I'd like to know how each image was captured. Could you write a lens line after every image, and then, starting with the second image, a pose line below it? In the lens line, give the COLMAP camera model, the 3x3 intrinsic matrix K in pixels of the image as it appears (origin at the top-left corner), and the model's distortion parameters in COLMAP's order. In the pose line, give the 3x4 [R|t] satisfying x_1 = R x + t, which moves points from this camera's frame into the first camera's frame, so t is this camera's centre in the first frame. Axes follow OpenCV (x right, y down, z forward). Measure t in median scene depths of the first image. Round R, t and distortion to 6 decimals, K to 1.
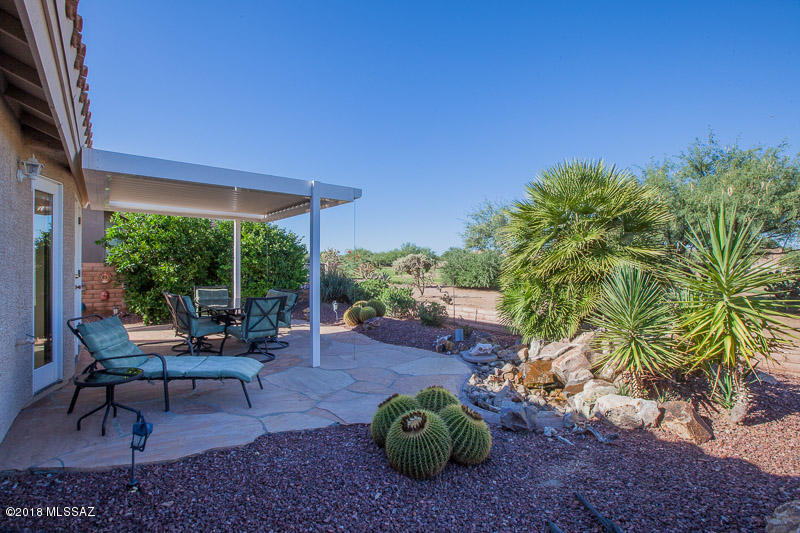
lens RADIAL K [[367.9, 0, 400.0], [0, 367.9, 266.5], [0, 0, 1]] dist [-0.050141, 0.017891]
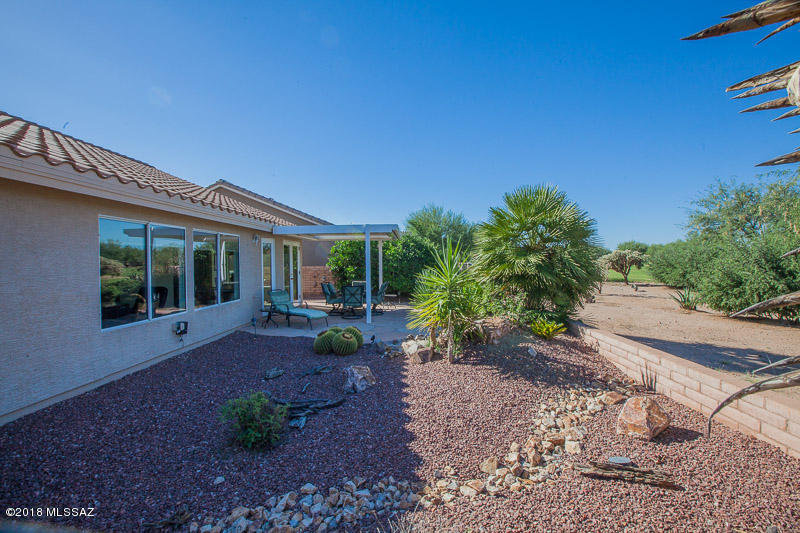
lens RADIAL K [[367.9, 0, 400.0], [0, 367.9, 266.5], [0, 0, 1]] dist [-0.050141, 0.017891]
pose [[0.747138, -0.003947, -0.664657, 0.760885], [0.011921, 0.999901, 0.007463, -0.019318], [0.664562, -0.013499, 0.747112, -0.194893]]
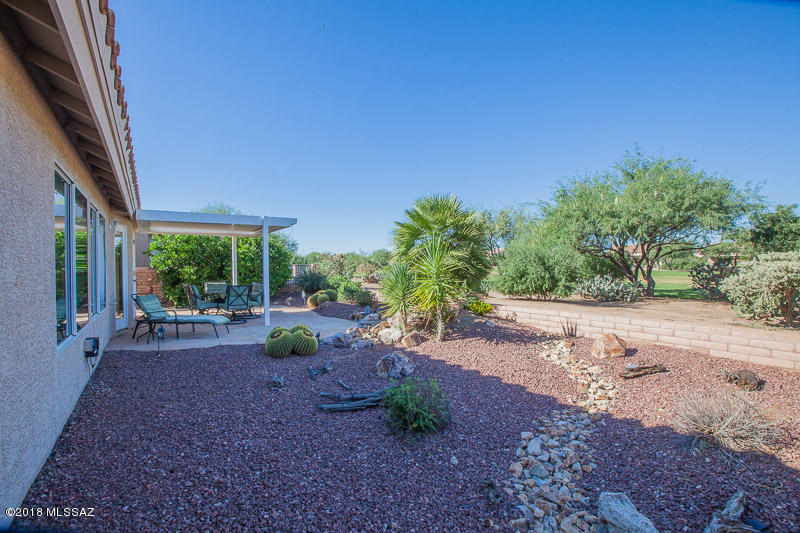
lens RADIAL K [[367.9, 0, 400.0], [0, 367.9, 266.5], [0, 0, 1]] dist [-0.050141, 0.017891]
pose [[0.996164, -0.018457, -0.085534, 0.351038], [0.018545, 0.999828, 0.000238, 0.007461], [0.085515, -0.001823, 0.996335, -0.413078]]
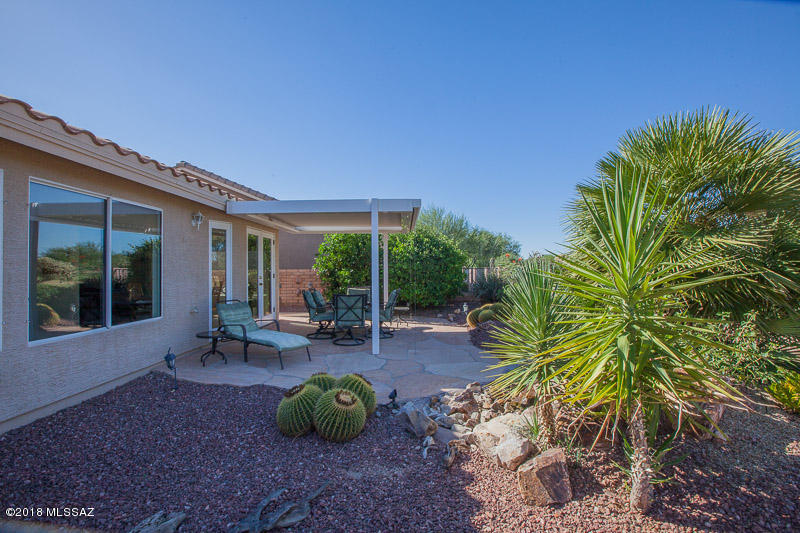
lens RADIAL K [[367.9, 0, 400.0], [0, 367.9, 266.5], [0, 0, 1]] dist [-0.050141, 0.017891]
pose [[0.763811, -0.016324, -0.645233, 0.402151], [0.007869, 0.999841, -0.015981, 0.006045], [0.645392, 0.007130, 0.763818, 0.094638]]
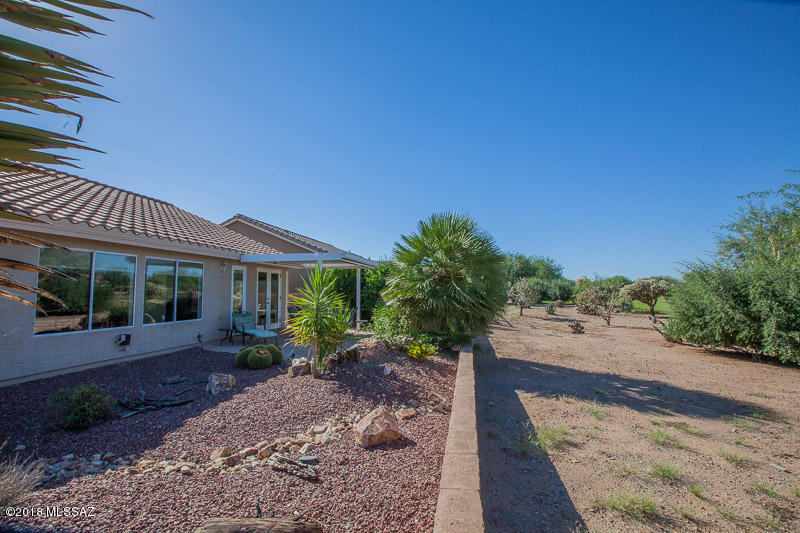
lens RADIAL K [[367.9, 0, 400.0], [0, 367.9, 266.5], [0, 0, 1]] dist [-0.050141, 0.017891]
pose [[0.642859, -0.058864, -0.763719, 1.071126], [0.001547, 0.997141, -0.075553, -0.001281], [0.765983, 0.047388, 0.641112, 0.027846]]
